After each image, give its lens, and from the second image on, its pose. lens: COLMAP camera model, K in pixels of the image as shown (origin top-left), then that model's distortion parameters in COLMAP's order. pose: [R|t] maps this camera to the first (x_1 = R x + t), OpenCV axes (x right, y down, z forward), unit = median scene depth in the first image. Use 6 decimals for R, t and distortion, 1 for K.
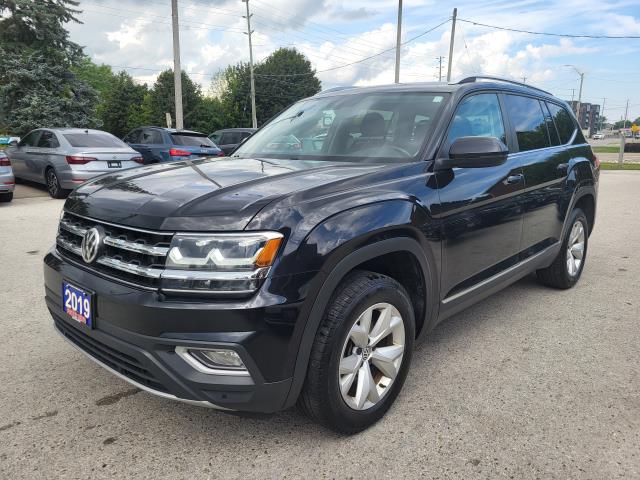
lens RADIAL K [[485.6, 0, 325.5], [0, 485.6, 226.8], [0, 0, 1]] dist [0.028580, -0.026044]
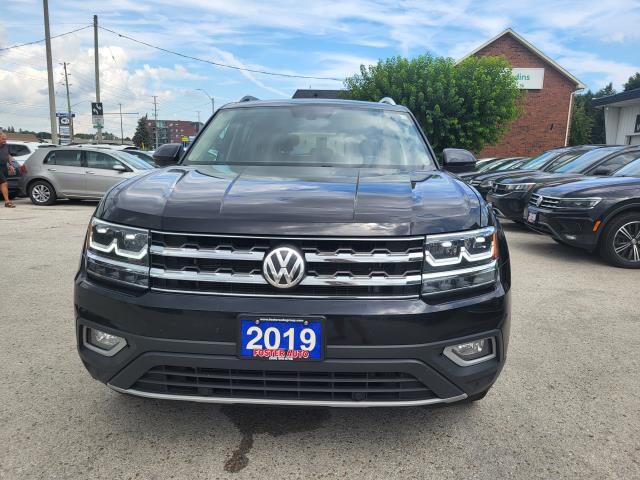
lens RADIAL K [[485.6, 0, 320.9], [0, 485.6, 240.7], [0, 0, 1]] dist [0.028580, -0.026044]
pose [[0.757043, -0.085934, 0.647689, -1.086127], [0.090138, 0.995570, 0.026733, -0.023099], [-0.647117, 0.038143, 0.761436, 0.377597]]
